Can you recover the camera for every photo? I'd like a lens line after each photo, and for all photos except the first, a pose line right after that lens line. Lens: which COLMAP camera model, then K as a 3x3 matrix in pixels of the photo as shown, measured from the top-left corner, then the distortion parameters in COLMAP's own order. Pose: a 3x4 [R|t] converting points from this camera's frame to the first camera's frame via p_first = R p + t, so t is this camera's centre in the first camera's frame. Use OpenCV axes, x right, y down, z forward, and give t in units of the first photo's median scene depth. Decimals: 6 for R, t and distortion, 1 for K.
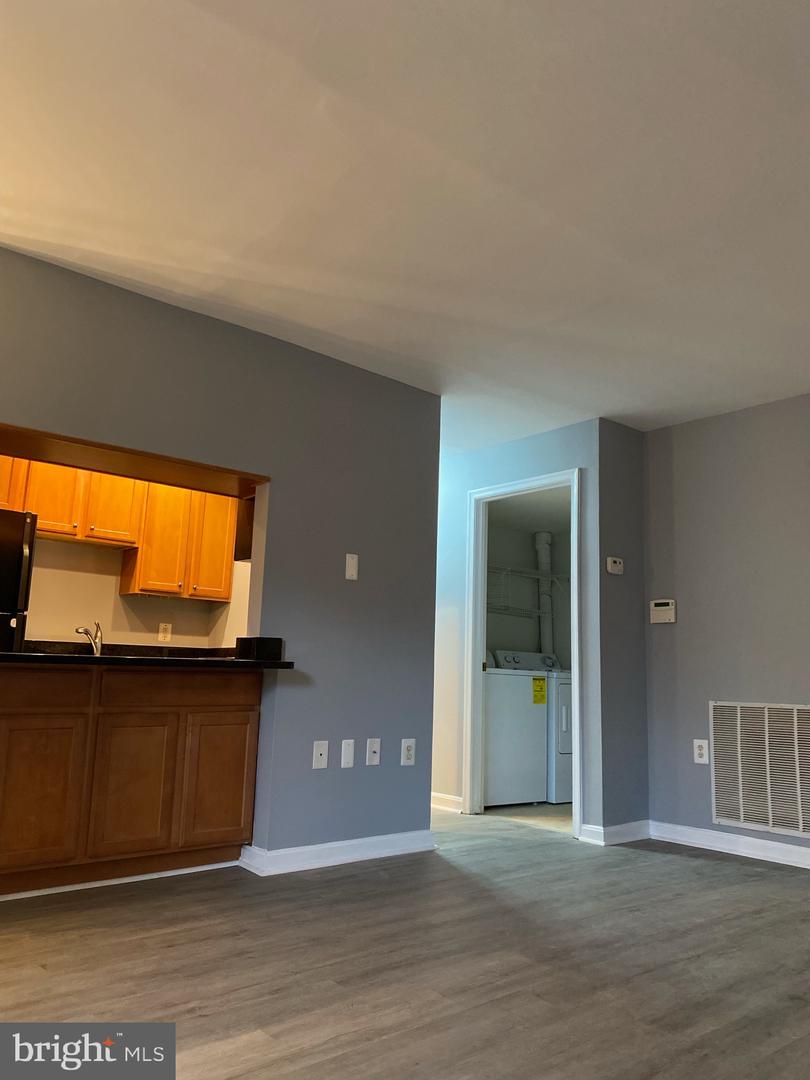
lens RADIAL K [[814.3, 0, 403.6], [0, 814.3, 536.5], [0, 0, 1]] dist [-0.005784, 0.004408]
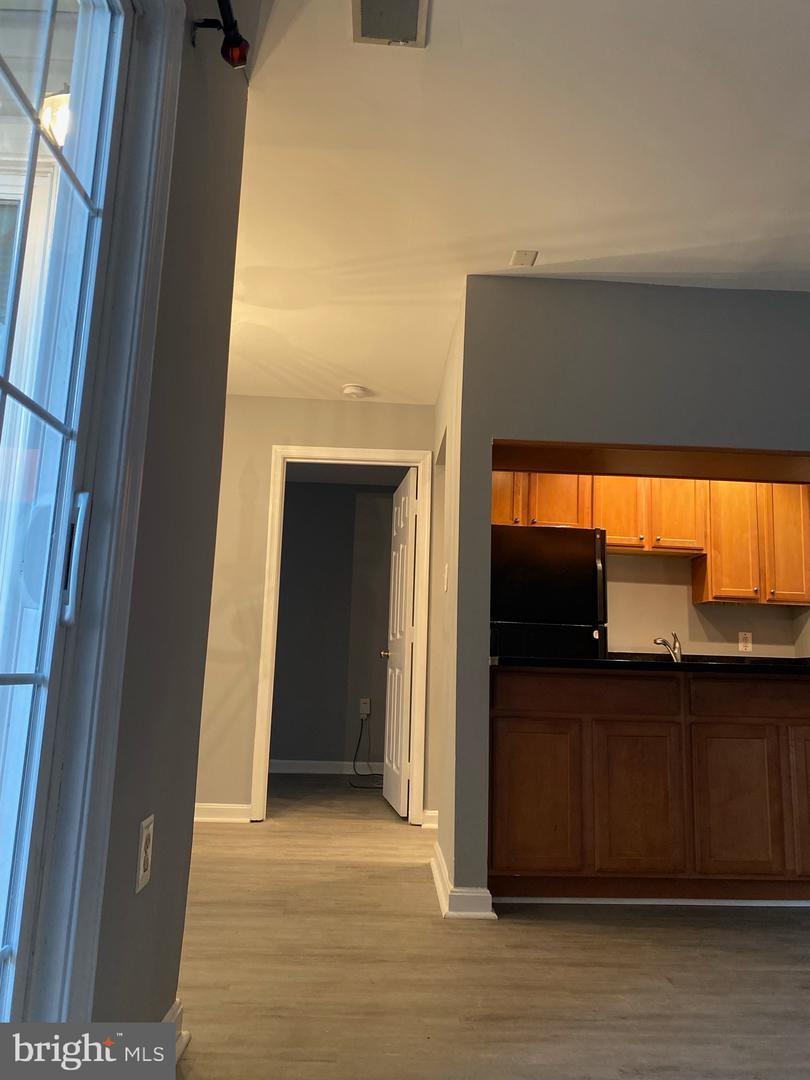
lens RADIAL K [[814.3, 0, 403.6], [0, 814.3, 536.5], [0, 0, 1]] dist [-0.005784, 0.004408]
pose [[0.783330, -0.112605, -0.611321, -0.020560], [0.099653, 0.993484, -0.055307, 0.013747], [0.613566, -0.017596, 0.789448, 0.026800]]
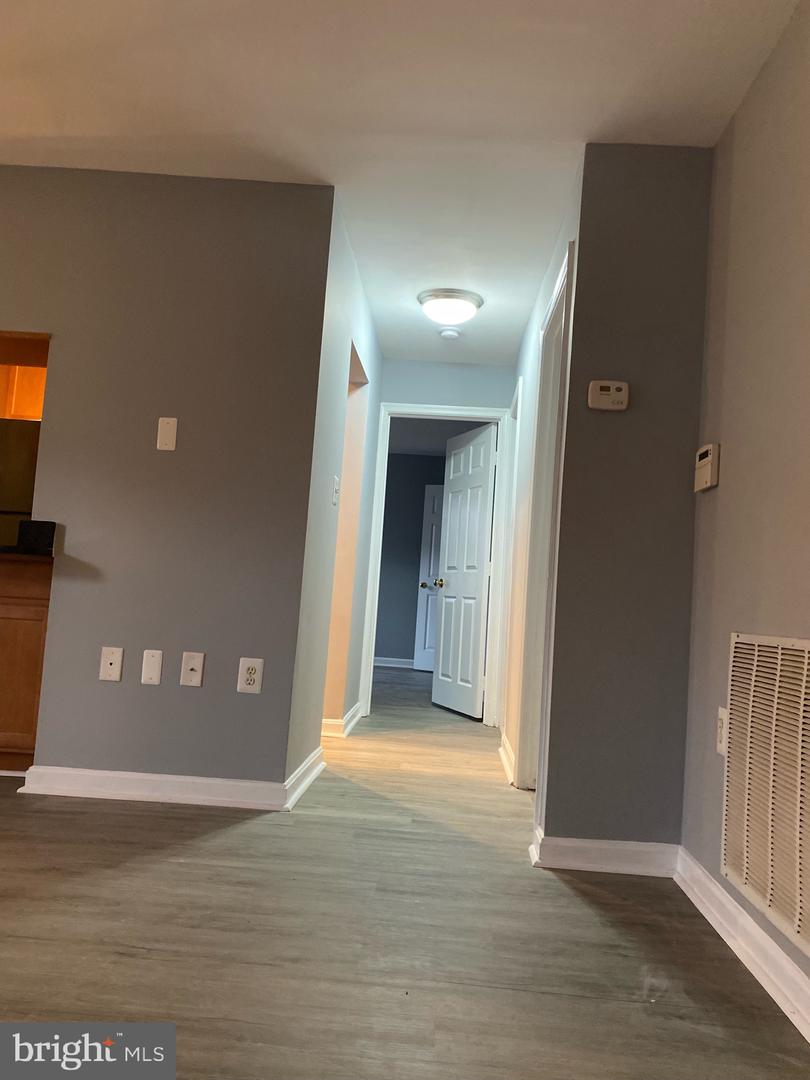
lens RADIAL K [[814.3, 0, 403.6], [0, 814.3, 536.5], [0, 0, 1]] dist [-0.005784, 0.004408]
pose [[0.748655, -0.029648, -0.662296, 0.567856], [0.068235, 0.997140, 0.032495, 0.114640], [0.659439, -0.069519, 0.748537, 0.505545]]
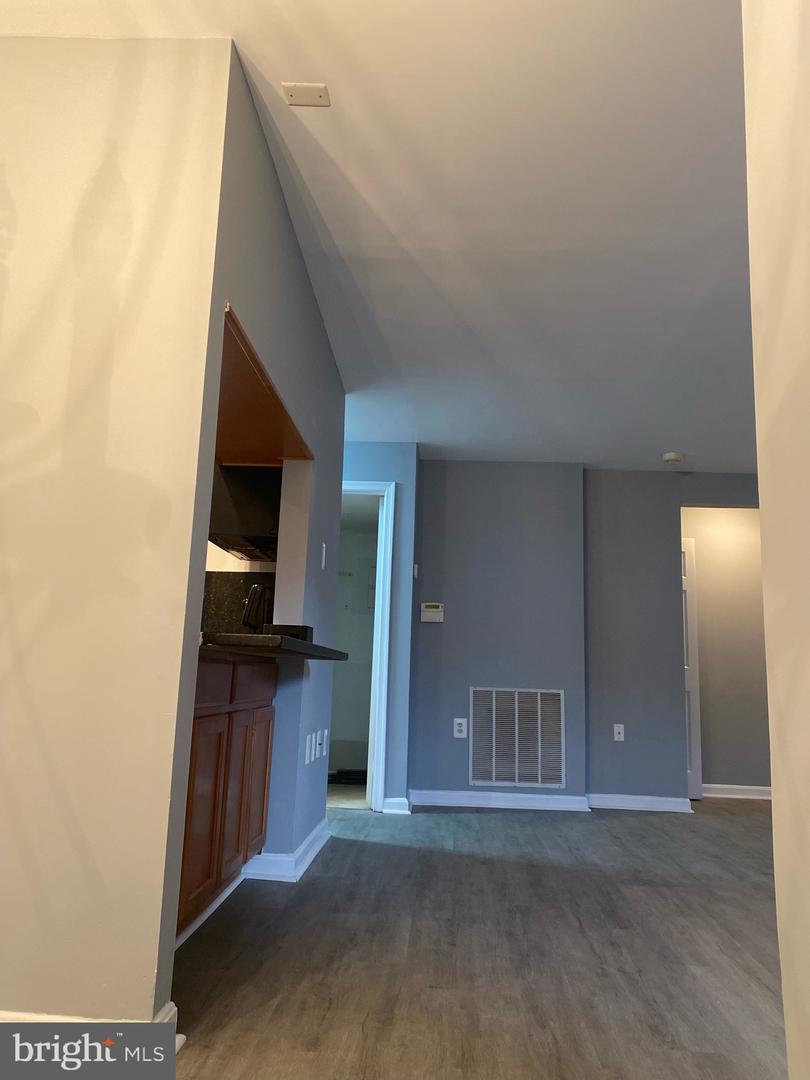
lens RADIAL K [[828.2, 0, 406.0], [0, 828.2, 537.0], [0, 0, 1]] dist [0.108690, -0.071496]
pose [[0.674208, 0.119602, 0.728793, -0.661496], [-0.136986, 0.989928, -0.035731, 0.033587], [-0.725726, -0.075745, 0.683801, 0.218082]]
